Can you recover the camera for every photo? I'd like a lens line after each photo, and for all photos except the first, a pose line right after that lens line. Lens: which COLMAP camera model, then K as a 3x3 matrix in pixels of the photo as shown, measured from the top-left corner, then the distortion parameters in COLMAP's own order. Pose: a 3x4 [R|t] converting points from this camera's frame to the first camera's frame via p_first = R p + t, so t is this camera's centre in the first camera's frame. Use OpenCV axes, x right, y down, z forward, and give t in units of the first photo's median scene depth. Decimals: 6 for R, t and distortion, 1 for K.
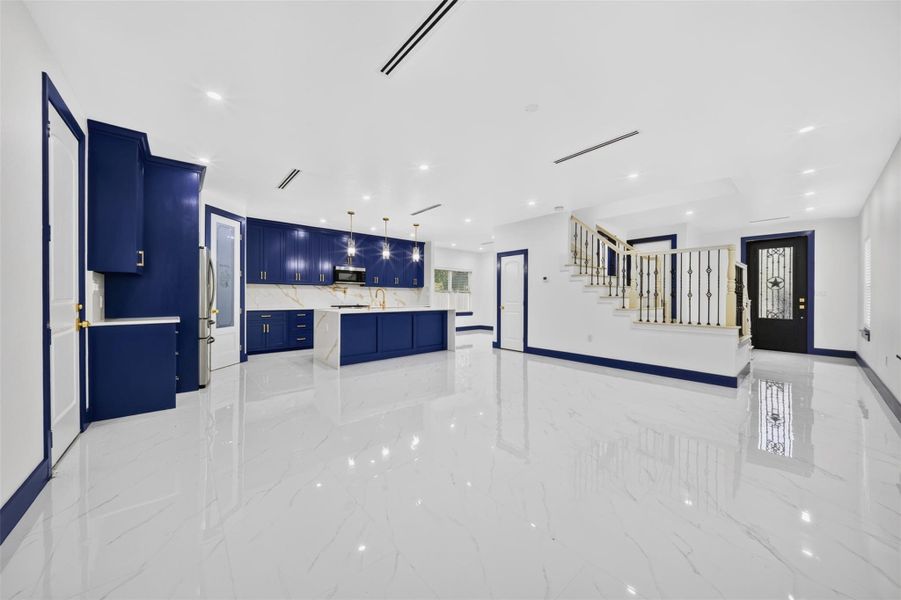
lens RADIAL K [[311.3, 0, 447.7], [0, 311.3, 299.2], [0, 0, 1]] dist [-0.004766, -0.000279]
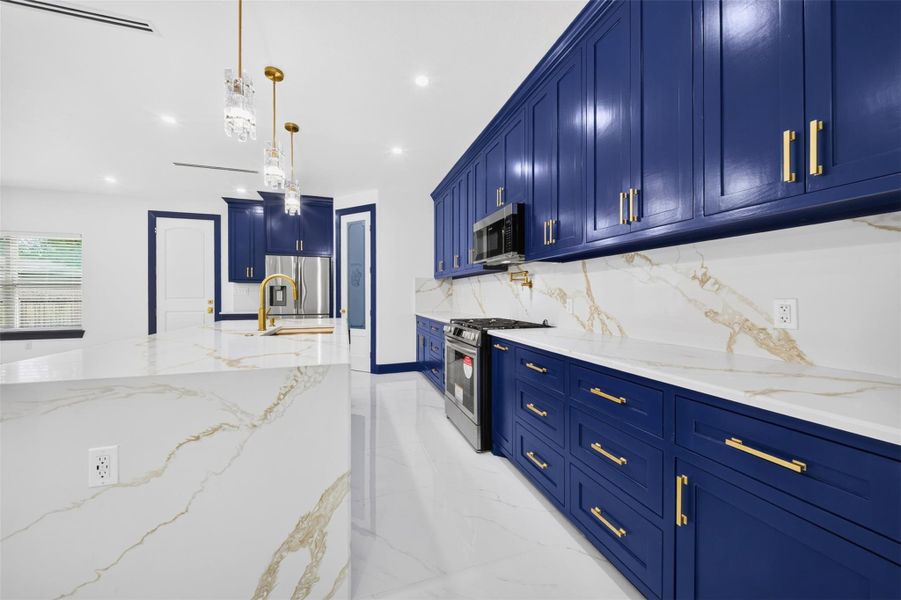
lens RADIAL K [[311.3, 0, 447.7], [0, 311.3, 299.2], [0, 0, 1]] dist [-0.004766, -0.000279]
pose [[-0.382397, 0.009590, -0.923948, 0.038843], [-0.006750, 0.999890, 0.013172, -0.010104], [0.923974, 0.011273, -0.382290, 1.093417]]
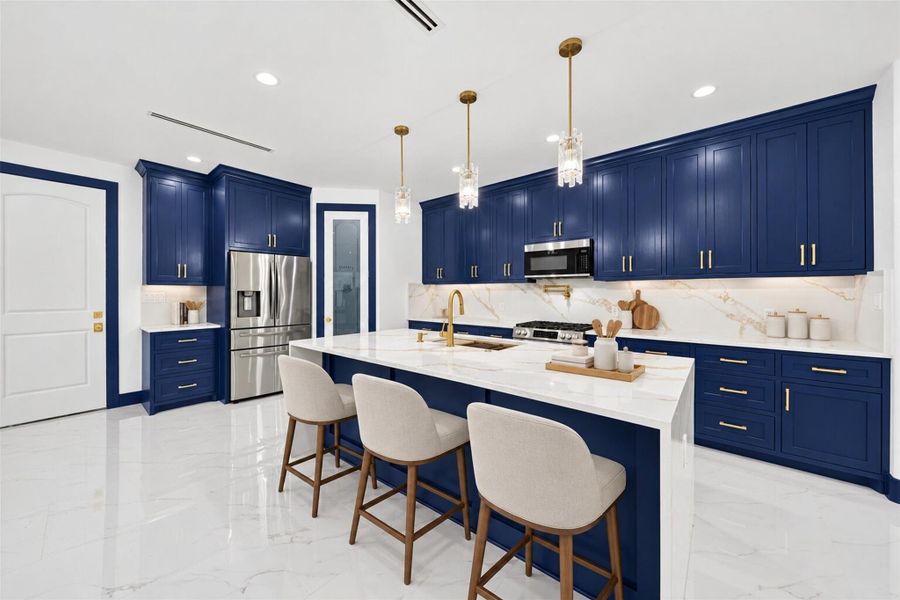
lens RADIAL K [[316.4, 0, 445.4], [0, 316.4, 291.1], [0, 0, 1]] dist [-0.001013, -0.000154]
pose [[0.156712, -0.004761, -0.987633, 0.131855], [-0.006364, 0.999963, -0.005830, -0.025489], [0.987624, 0.007198, 0.156676, 0.764366]]
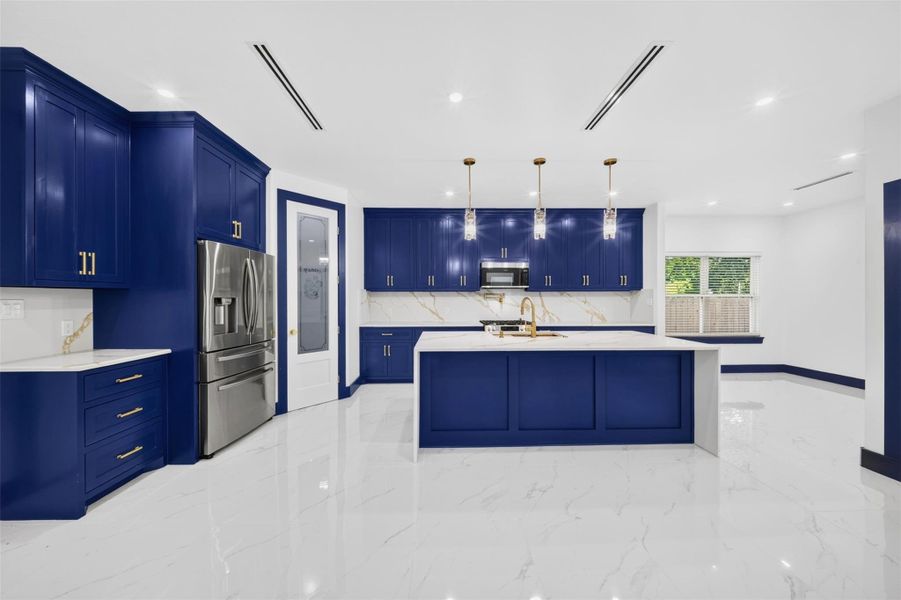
lens RADIAL K [[311.3, 0, 447.7], [0, 311.3, 299.2], [0, 0, 1]] dist [-0.004766, -0.000279]
pose [[0.772025, -0.003282, -0.635584, 0.007990], [-0.000743, 0.999981, -0.006066, -0.022443], [0.635592, 0.005155, 0.772008, 0.423466]]
